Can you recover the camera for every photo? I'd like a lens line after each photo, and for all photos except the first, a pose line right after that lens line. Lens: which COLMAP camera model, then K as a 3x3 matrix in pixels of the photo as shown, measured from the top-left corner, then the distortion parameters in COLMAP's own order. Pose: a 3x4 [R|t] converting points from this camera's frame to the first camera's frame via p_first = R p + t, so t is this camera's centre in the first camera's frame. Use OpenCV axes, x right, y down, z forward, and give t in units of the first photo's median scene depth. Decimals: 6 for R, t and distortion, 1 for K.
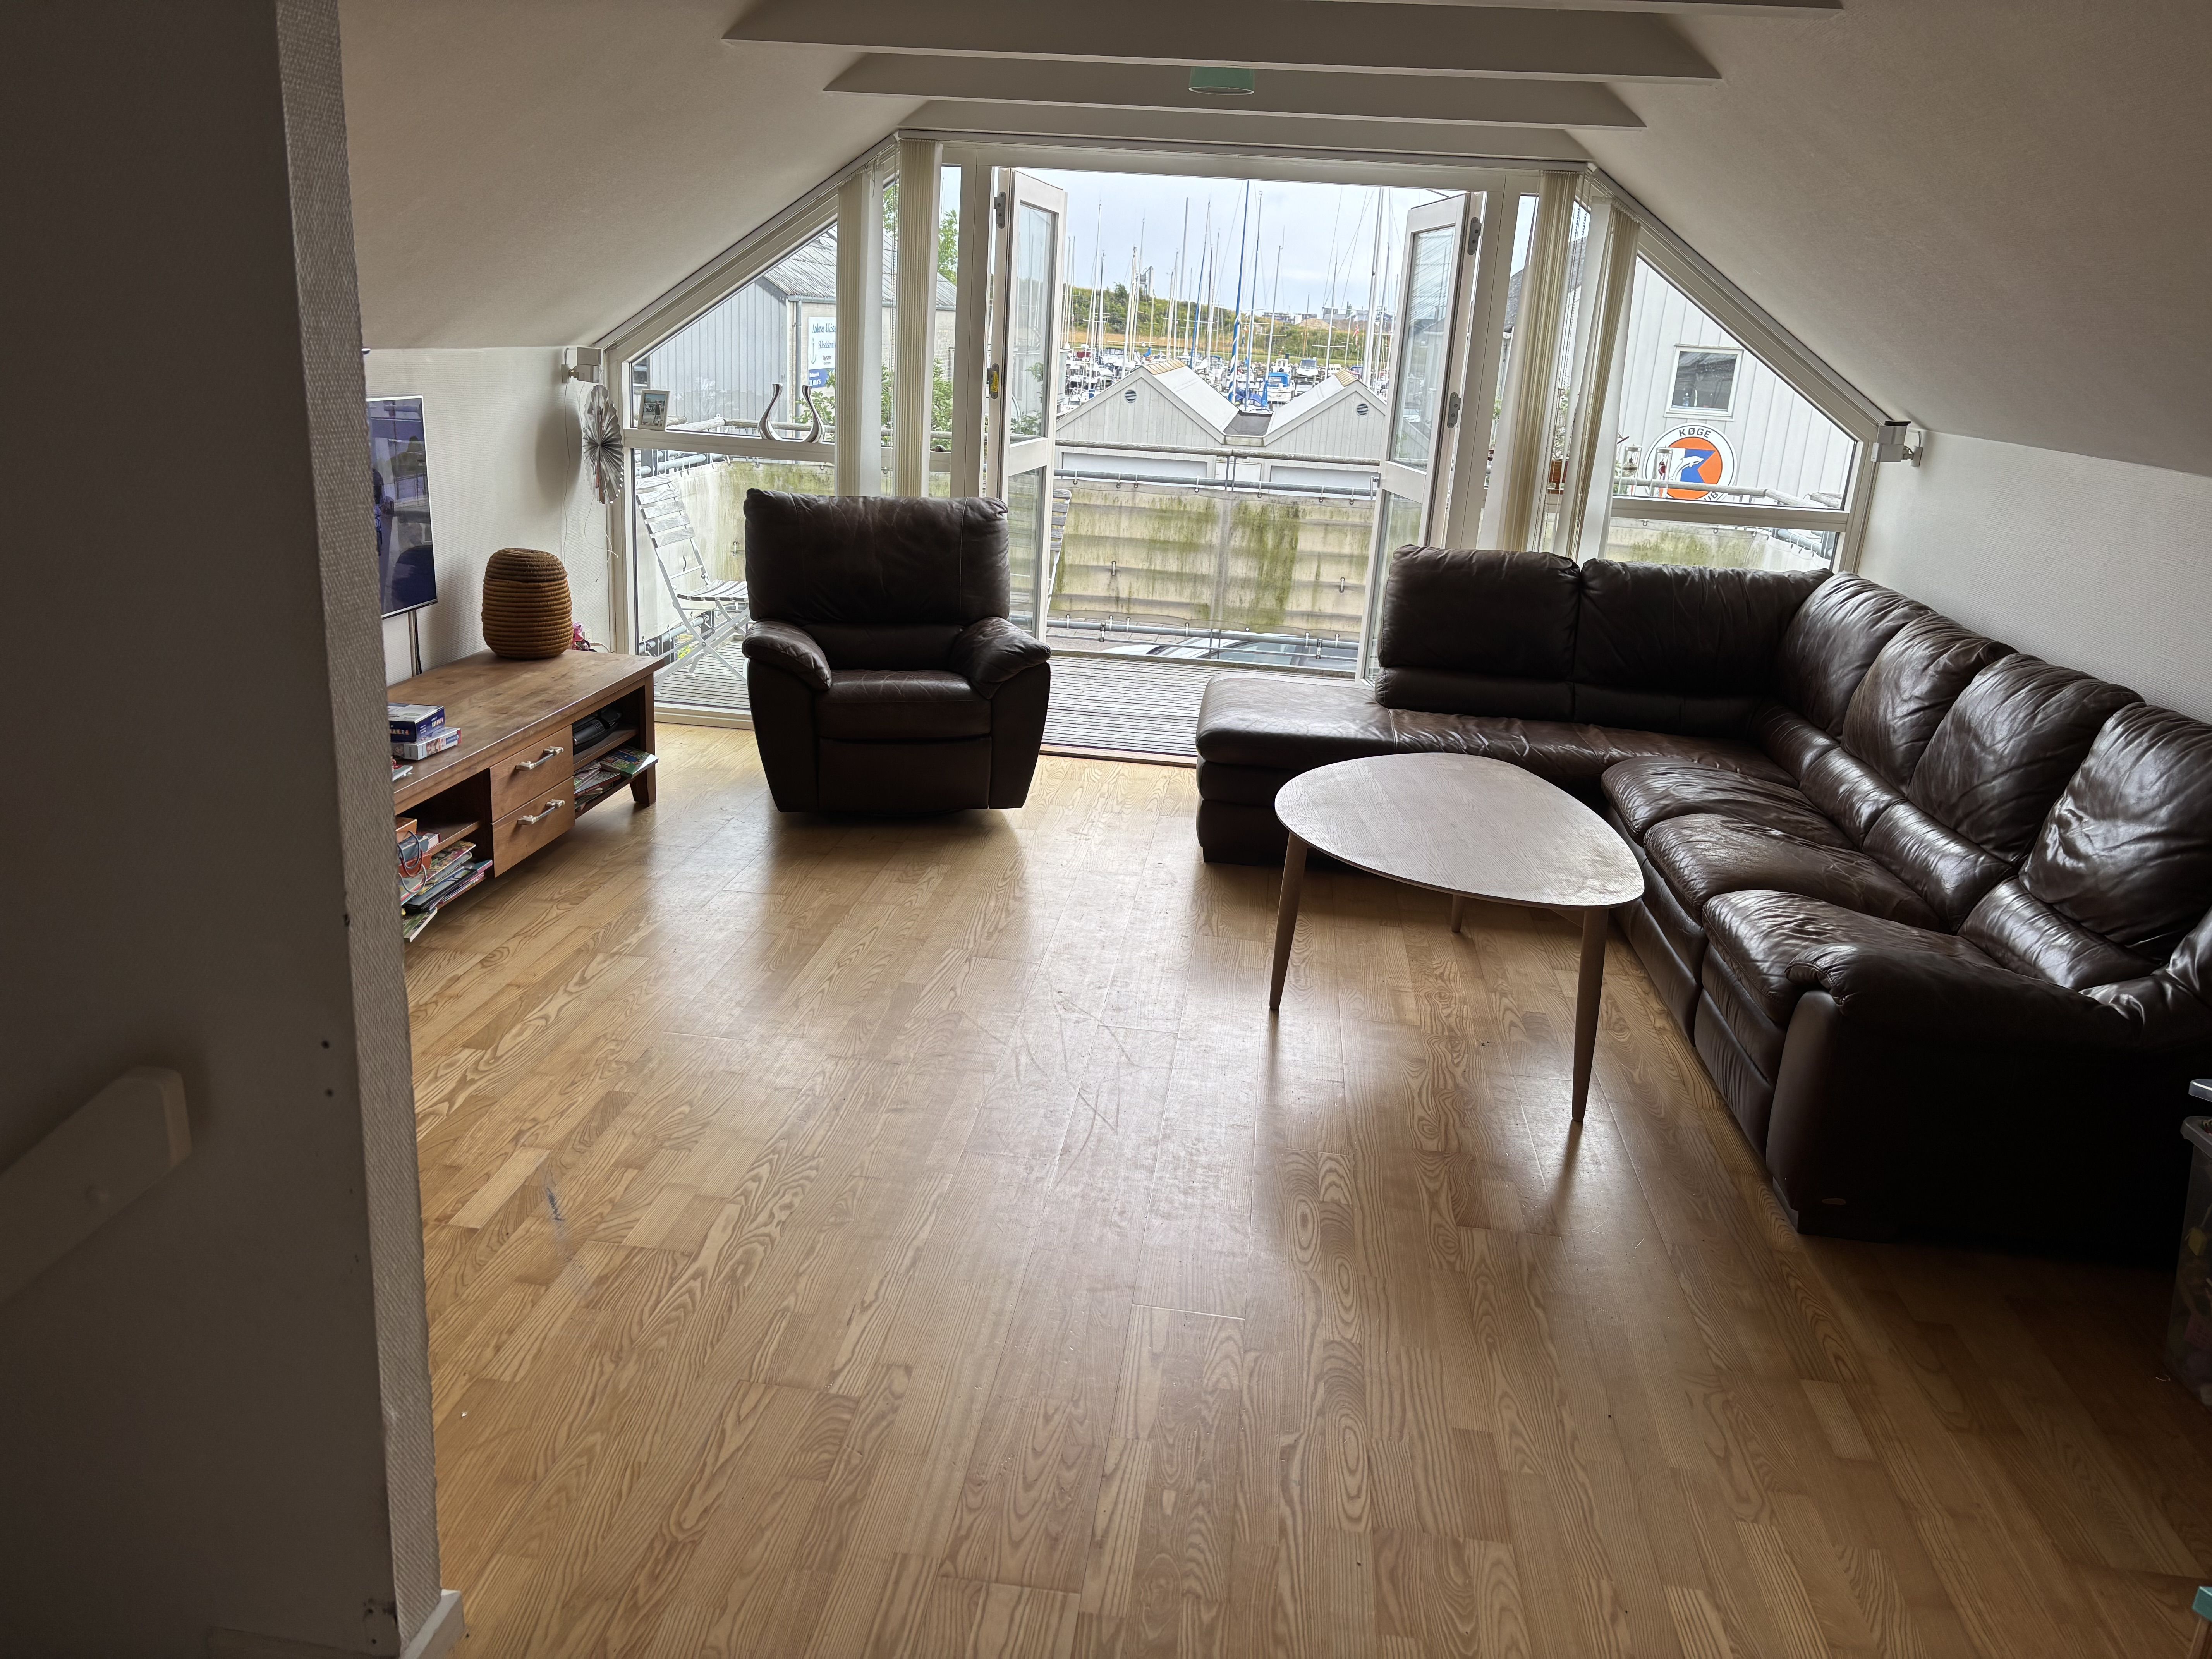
lens RADIAL K [[1667.3, 0, 1103.6], [0, 1667.3, 830.0], [0, 0, 1]] dist [0.041764, -0.031907]
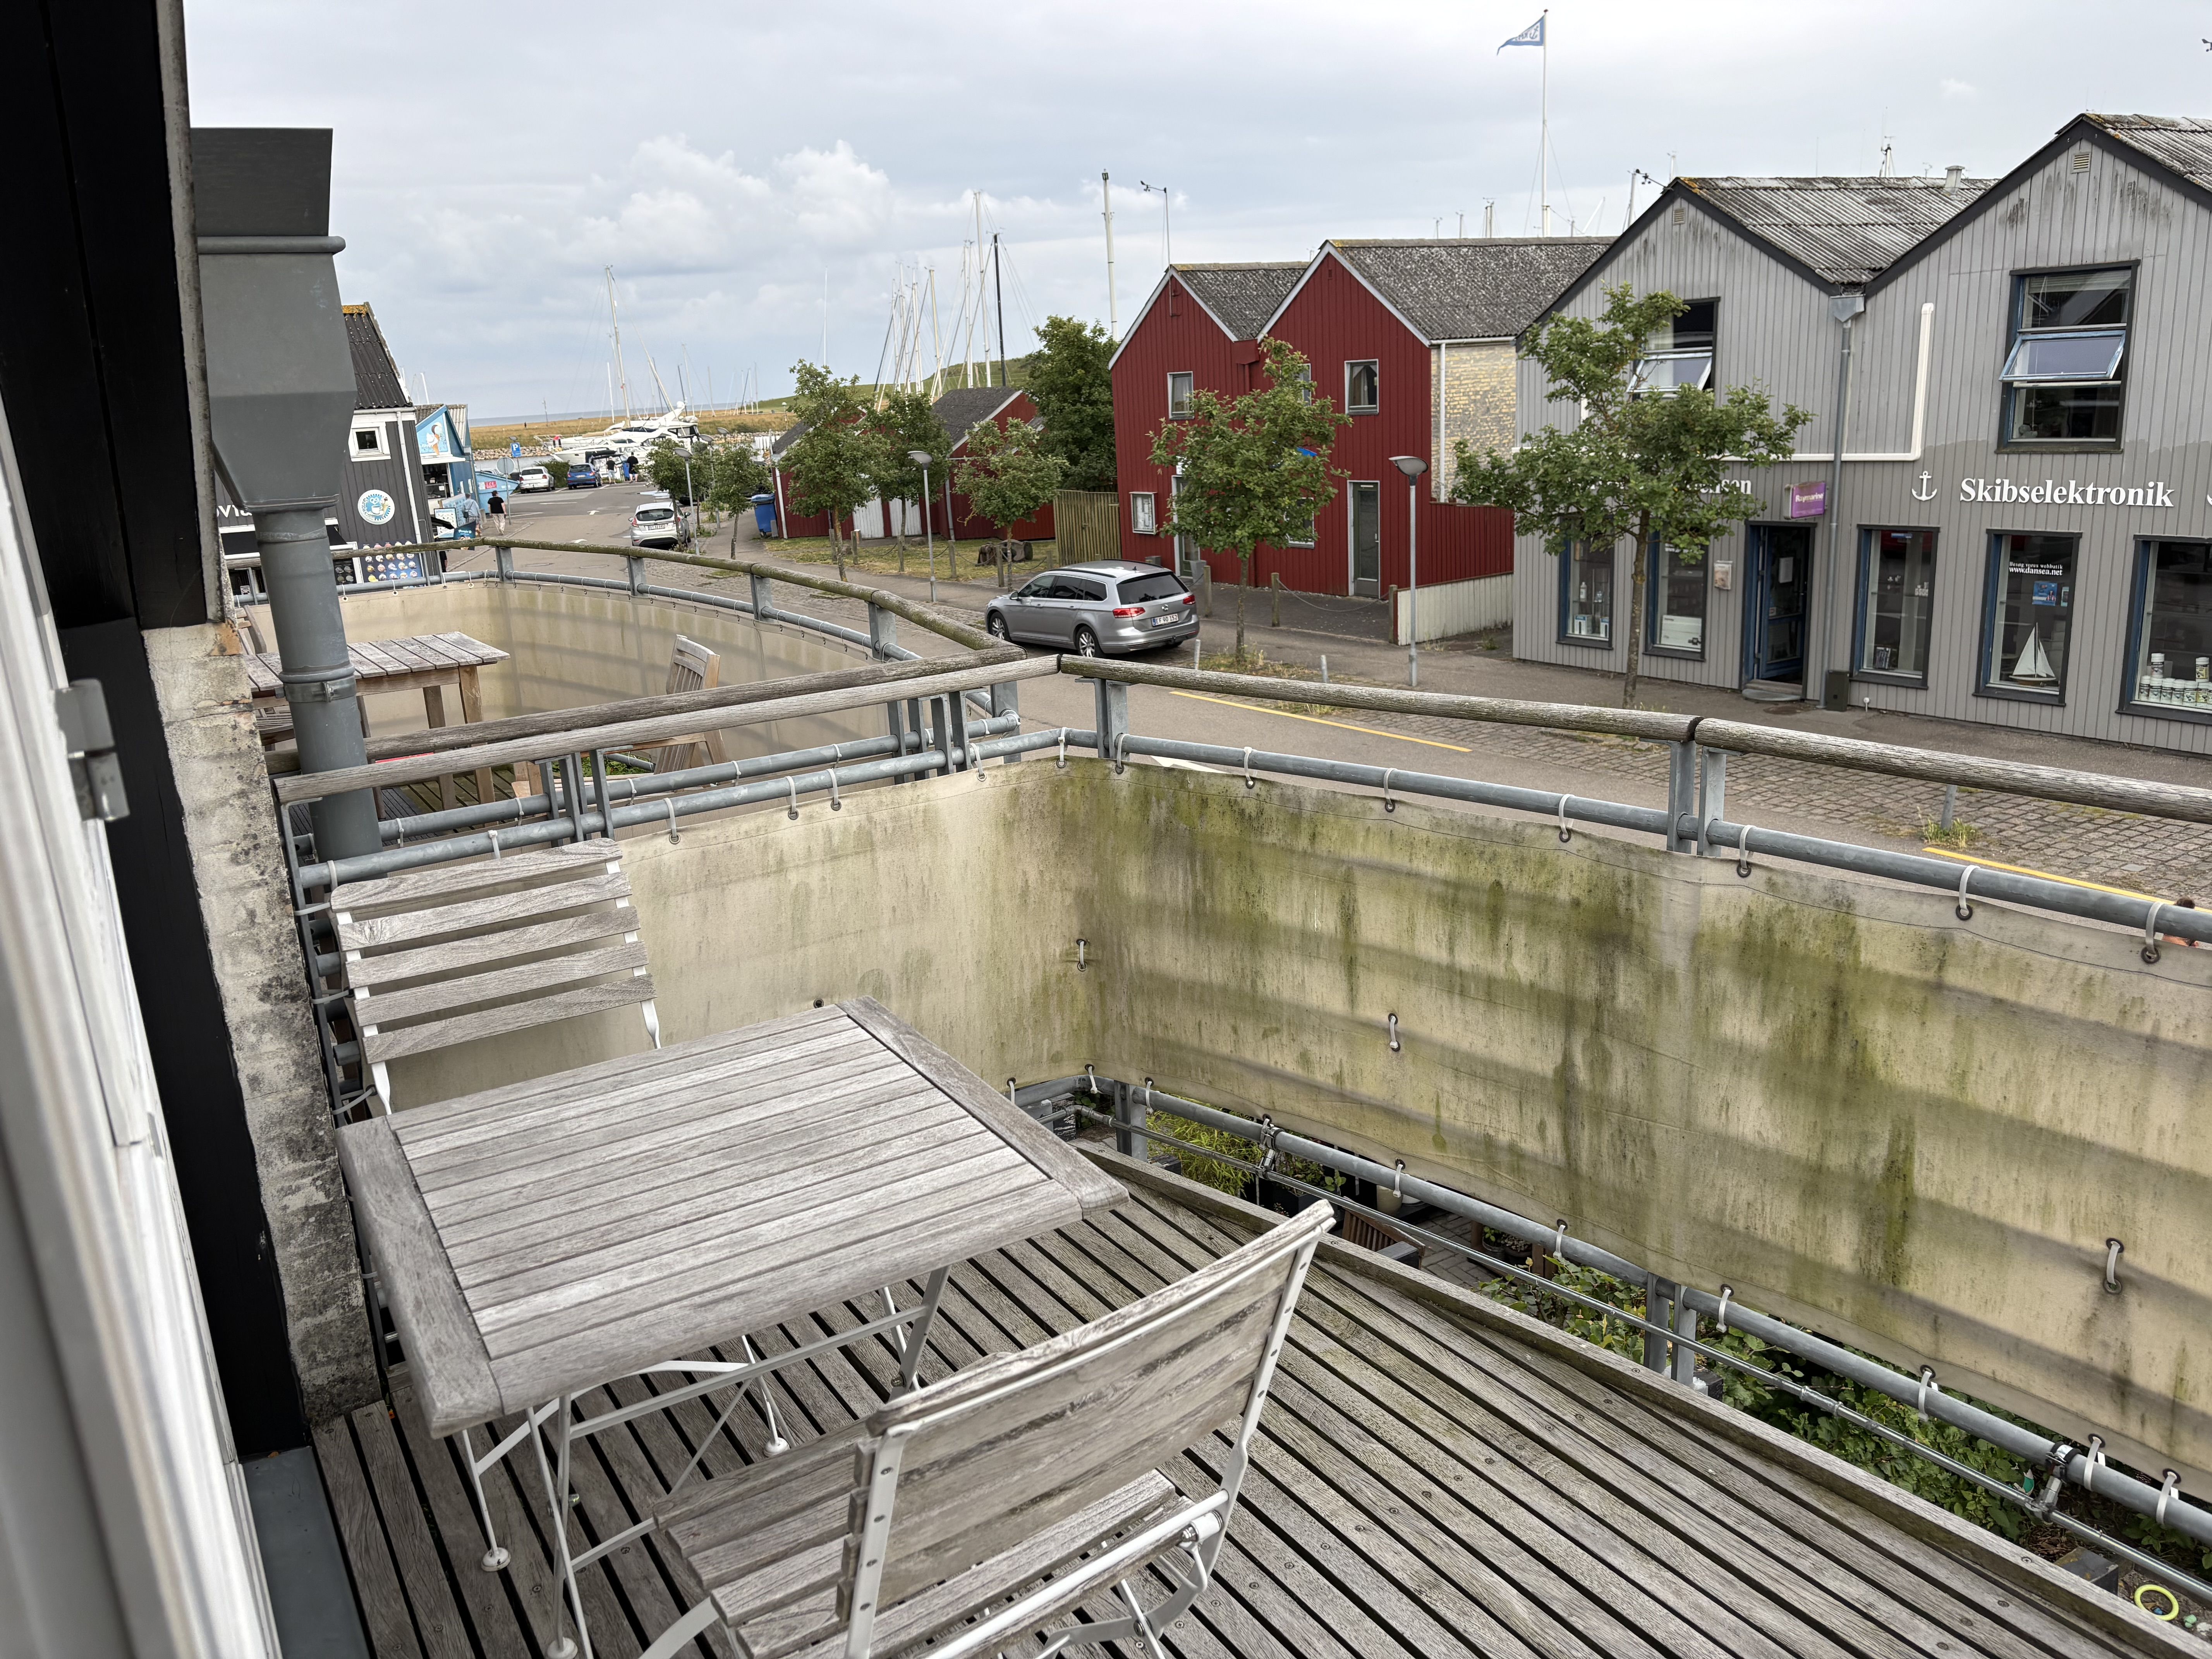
lens RADIAL K [[1667.3, 0, 1108.0], [0, 1667.3, 832.7], [0, 0, 1]] dist [0.041764, -0.031907]
pose [[0.614400, 0.112861, -0.780881, 0.102744], [-0.133910, 0.990274, 0.037764, -0.210505], [0.777548, 0.081365, 0.623537, 0.725735]]
